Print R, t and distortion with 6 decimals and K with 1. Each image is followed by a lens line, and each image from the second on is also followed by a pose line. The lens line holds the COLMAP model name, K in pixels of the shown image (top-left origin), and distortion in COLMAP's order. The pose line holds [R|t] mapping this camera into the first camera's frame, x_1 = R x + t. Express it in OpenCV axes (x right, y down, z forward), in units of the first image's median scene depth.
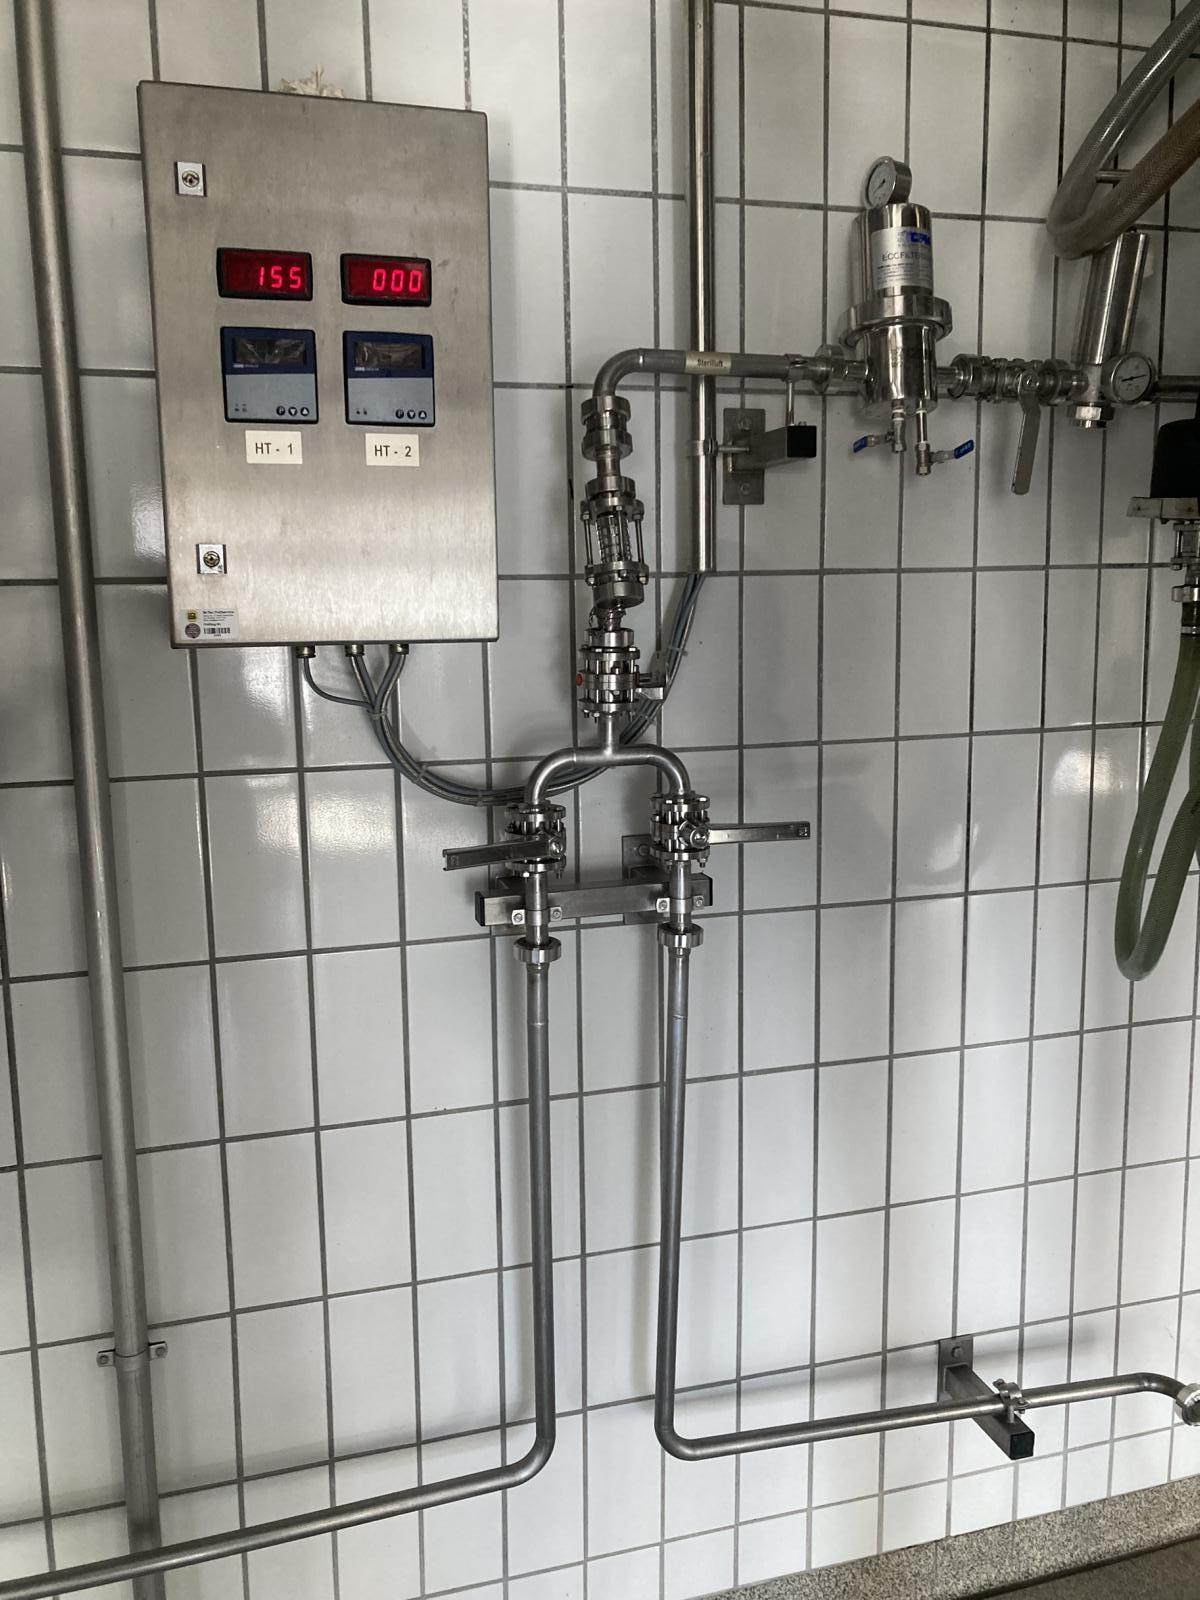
lens RADIAL K [[1296.1, 0, 604.6], [0, 1296.1, 795.2], [0, 0, 1]] dist [0.024204, -0.033720]
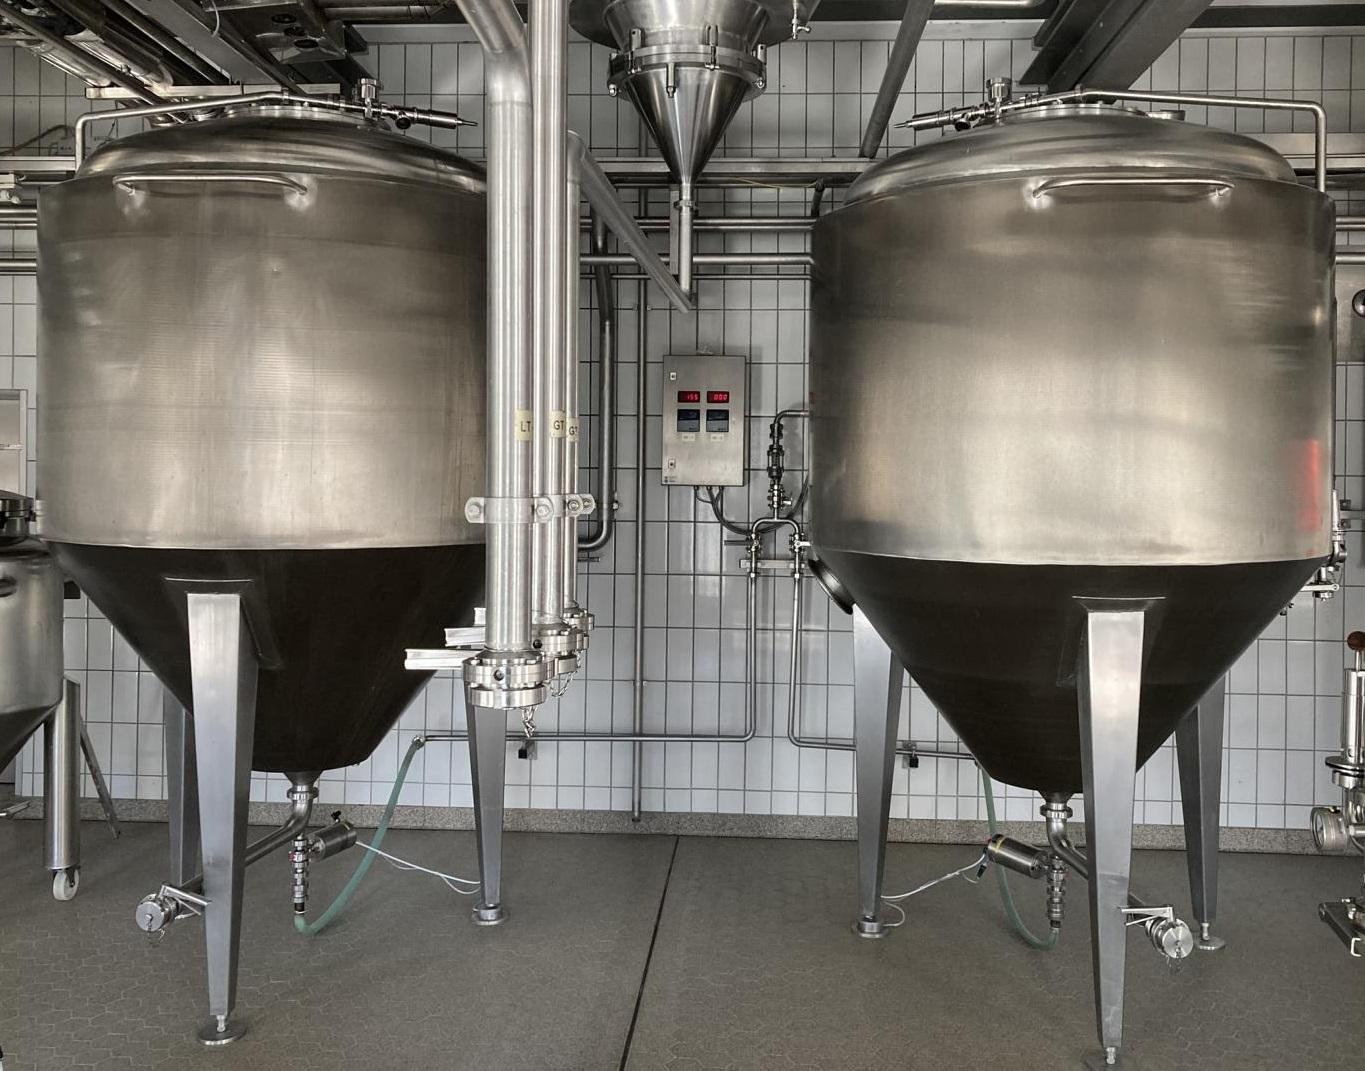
lens RADIAL K [[1255.9, 0, 683.8], [0, 1255.9, 535.5], [0, 0, 1]] dist [0.004426, 0.000000]
pose [[0.938726, 0.045909, -0.341593, 0.999002], [-0.079135, 0.993321, -0.083971, 0.339553], [0.335456, 0.105858, 0.936089, -2.436940]]
